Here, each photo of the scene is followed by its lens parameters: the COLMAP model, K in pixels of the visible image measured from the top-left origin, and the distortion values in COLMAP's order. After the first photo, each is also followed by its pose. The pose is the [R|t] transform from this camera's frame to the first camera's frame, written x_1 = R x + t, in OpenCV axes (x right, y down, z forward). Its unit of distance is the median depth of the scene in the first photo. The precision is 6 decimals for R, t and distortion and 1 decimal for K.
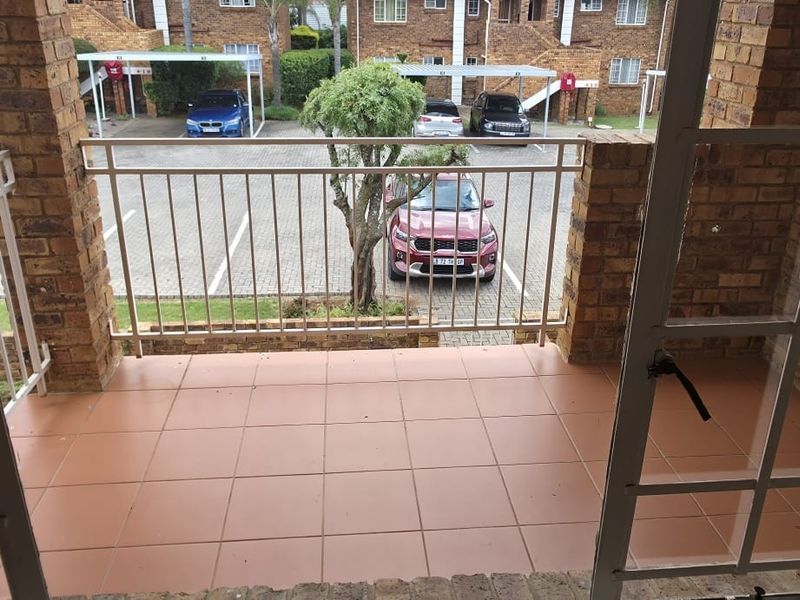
lens RADIAL K [[708.9, 0, 408.5], [0, 708.9, 283.2], [0, 0, 1]] dist [0.002699, 0.003429]
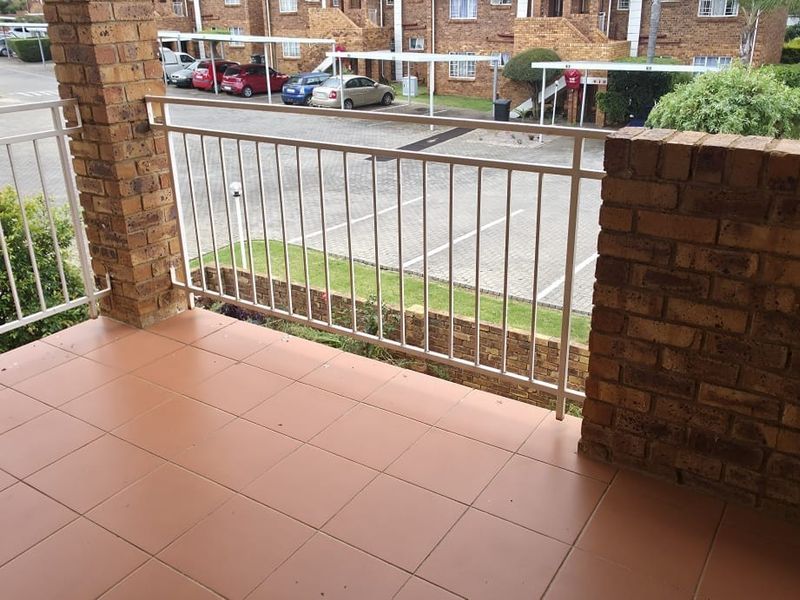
lens RADIAL K [[708.9, 0, 408.3], [0, 708.9, 283.2], [0, 0, 1]] dist [0.002699, 0.003429]
pose [[0.785991, 0.197672, -0.585785, 0.479761], [-0.210350, 0.976483, 0.047270, -0.050085], [0.581352, 0.086066, 0.809087, 0.326461]]
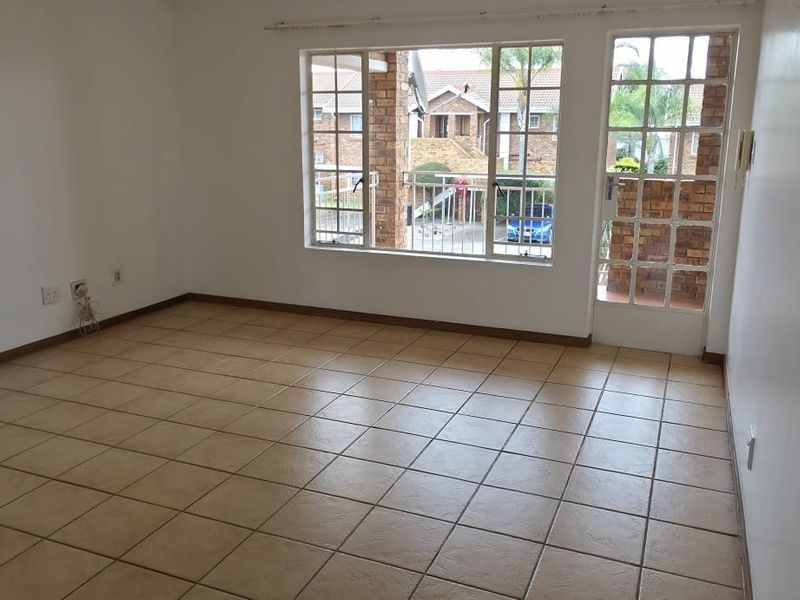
lens RADIAL K [[708.9, 0, 401.8], [0, 708.9, 279.6], [0, 0, 1]] dist [0.002699, 0.003429]
pose [[0.886863, 0.090065, -0.453168, 0.623558], [-0.171955, 0.974699, -0.142804, 0.471220], [0.428841, 0.204573, 0.879912, -1.008352]]
